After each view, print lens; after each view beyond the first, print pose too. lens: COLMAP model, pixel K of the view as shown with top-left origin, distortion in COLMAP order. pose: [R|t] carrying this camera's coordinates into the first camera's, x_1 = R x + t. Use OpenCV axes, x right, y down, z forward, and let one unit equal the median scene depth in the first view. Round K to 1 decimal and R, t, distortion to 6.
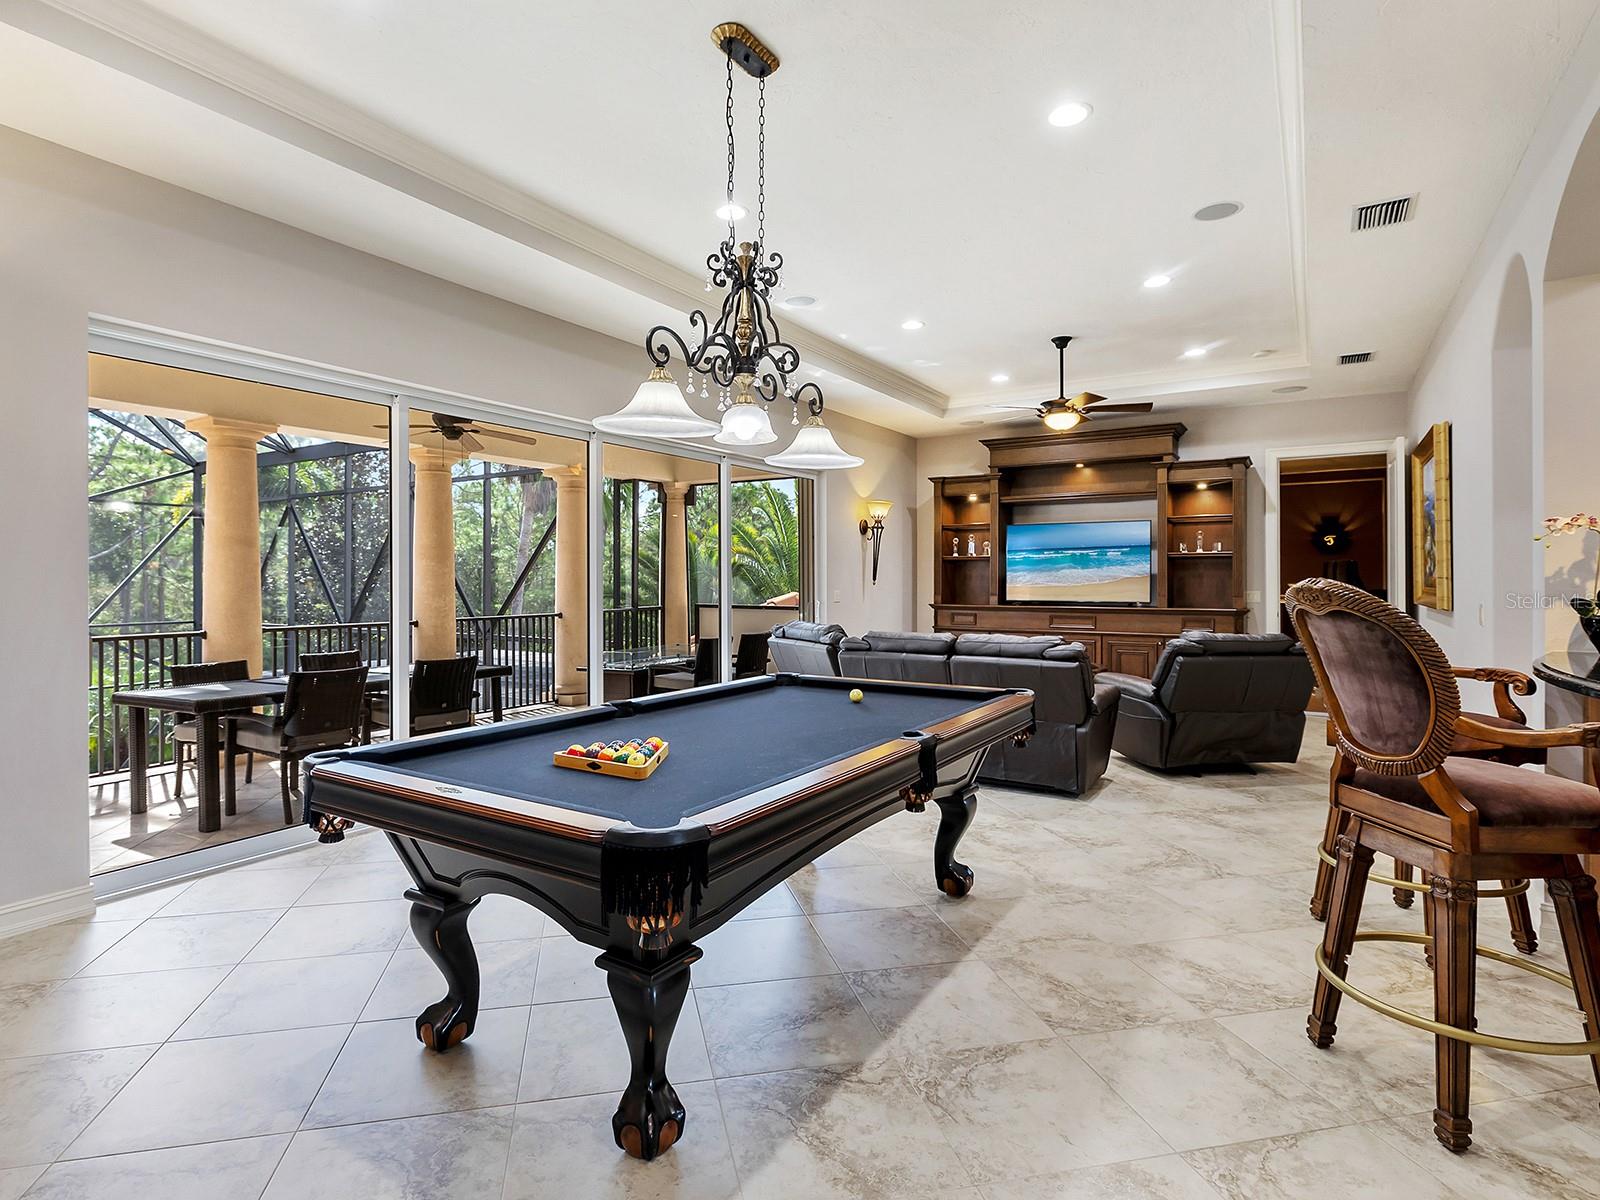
lens RADIAL K [[825.9, 0, 799.2], [0, 825.9, 569.2], [0, 0, 1]] dist [0.004294, 0.000426]
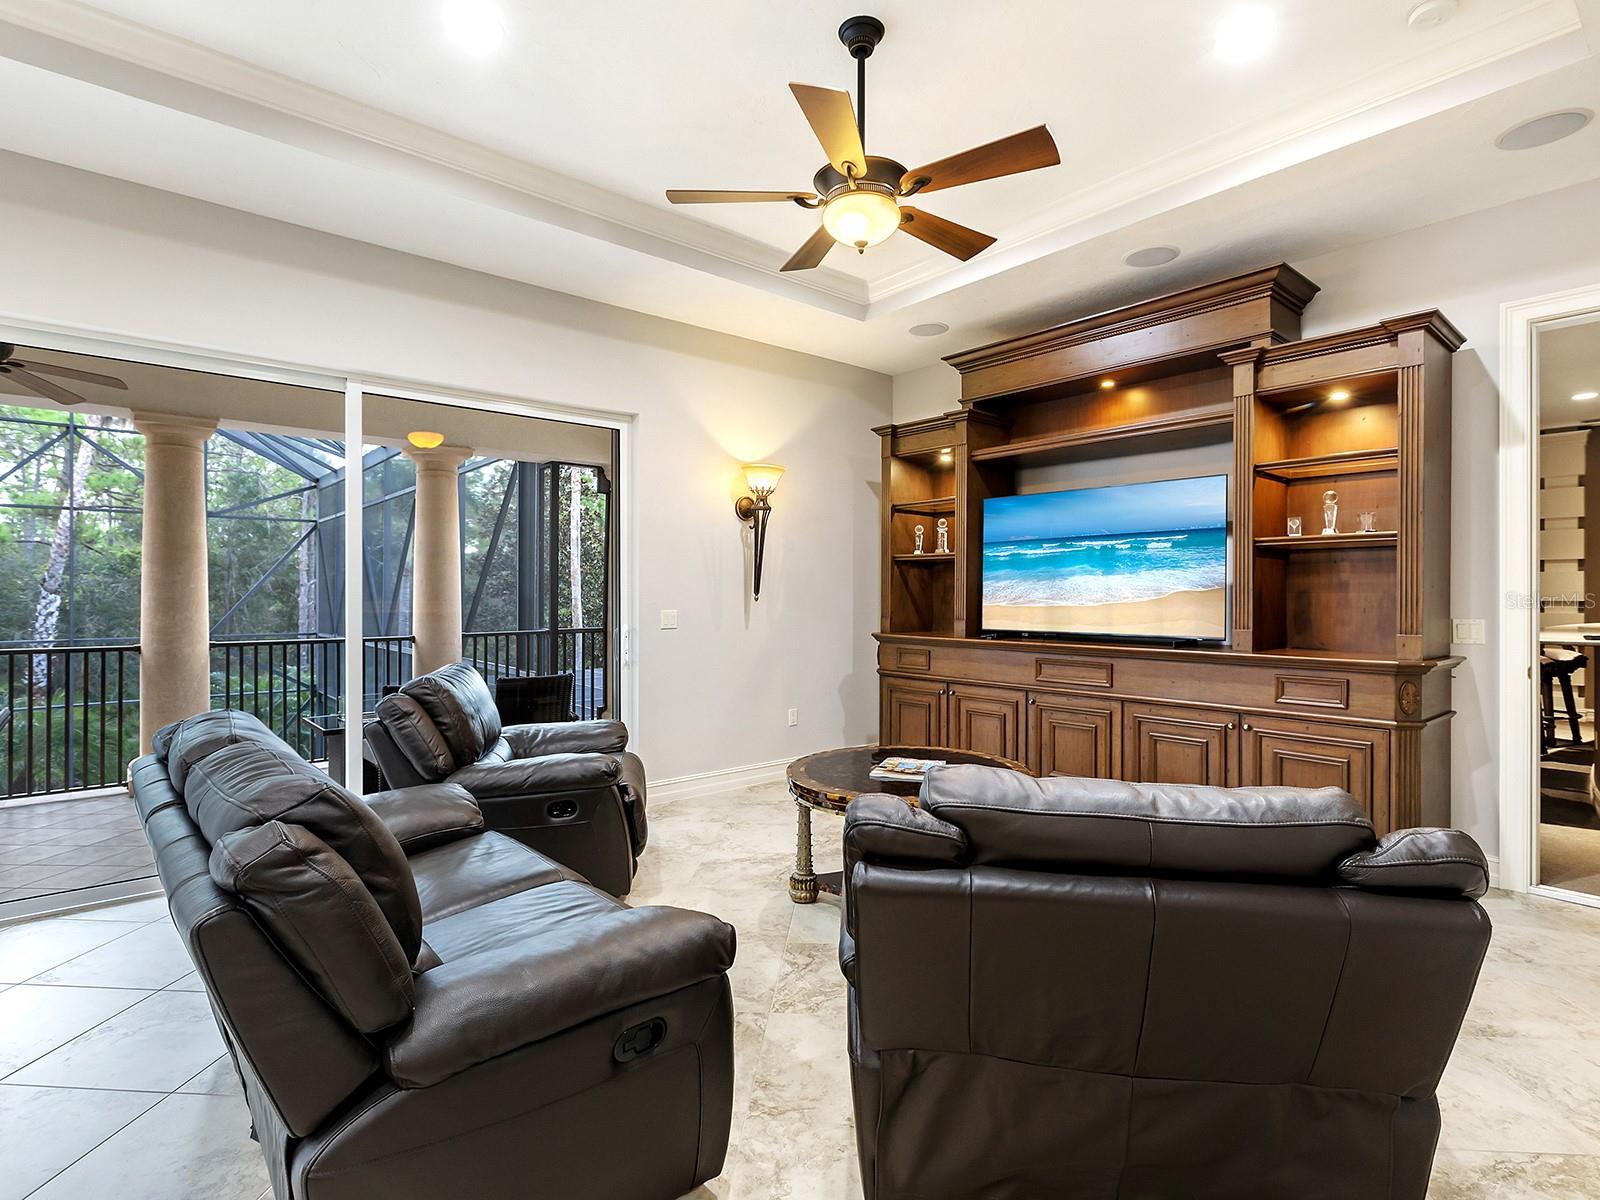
lens RADIAL K [[825.9, 0, 807.1], [0, 825.9, 599.4], [0, 0, 1]] dist [0.004294, 0.000426]
pose [[0.953647, 0.007118, -0.300842, 0.319964], [-0.002625, 0.999879, 0.015335, 0.008381], [0.300915, -0.013834, 0.953551, 0.428442]]
